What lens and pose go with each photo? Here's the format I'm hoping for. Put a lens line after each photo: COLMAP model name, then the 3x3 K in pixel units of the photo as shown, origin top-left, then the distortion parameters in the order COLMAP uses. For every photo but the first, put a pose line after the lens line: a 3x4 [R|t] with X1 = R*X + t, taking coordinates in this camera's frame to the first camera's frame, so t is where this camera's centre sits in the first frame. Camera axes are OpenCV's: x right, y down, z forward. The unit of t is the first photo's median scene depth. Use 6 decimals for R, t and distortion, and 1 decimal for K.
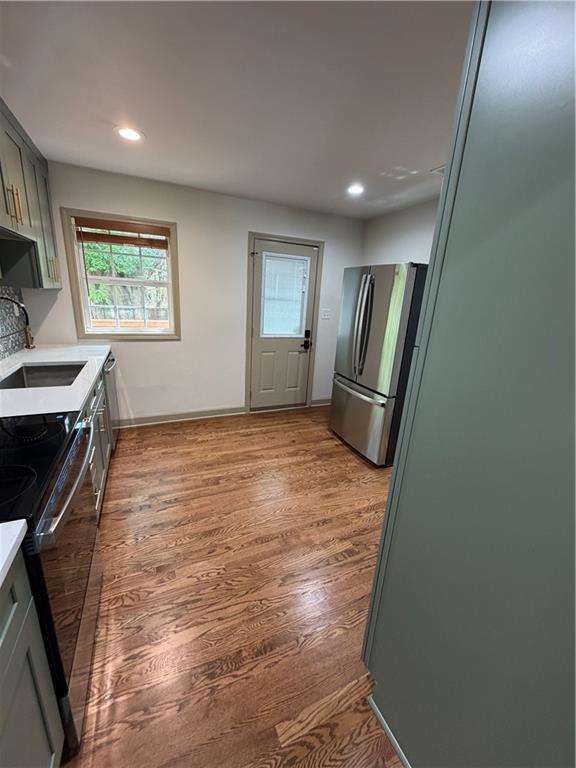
lens RADIAL K [[306.0, 0, 287.7], [0, 306.0, 383.1], [0, 0, 1]] dist [-0.003756, 0.000145]
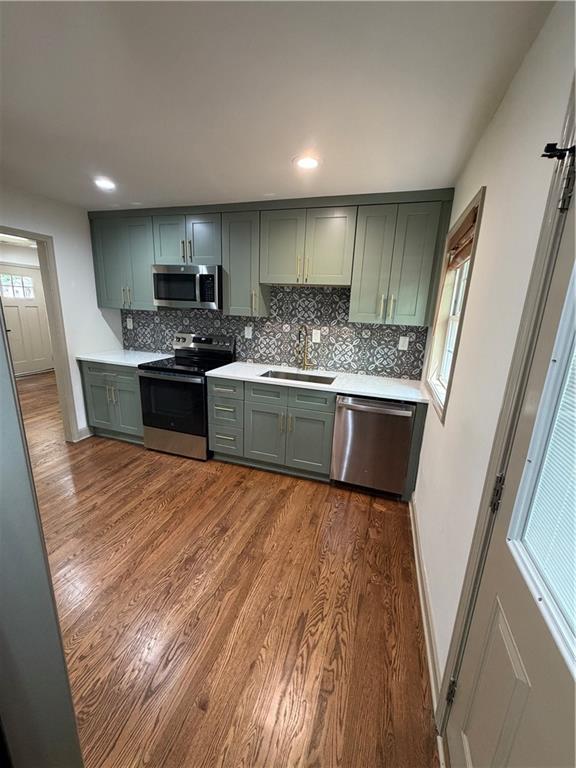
lens RADIAL K [[306.0, 0, 288.2], [0, 306.0, 383.7], [0, 0, 1]] dist [-0.003756, 0.000145]
pose [[-0.678003, 0.094497, -0.728960, 0.211636], [-0.275125, 0.886994, 0.370876, -0.372882], [0.681629, 0.452010, -0.575386, 1.287957]]
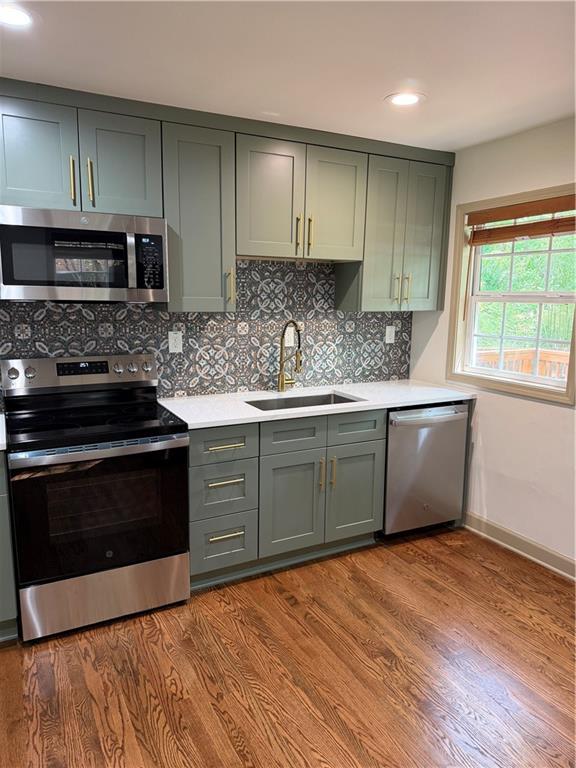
lens RADIAL K [[543.9, 0, 289.1], [0, 543.9, 385.6], [0, 0, 1]] dist [0.078777, -0.084816]
pose [[0.055475, 0.111863, -0.992174, 0.587371], [-0.277887, 0.956172, 0.092267, -0.152036], [0.959010, 0.270594, 0.084129, 0.571240]]
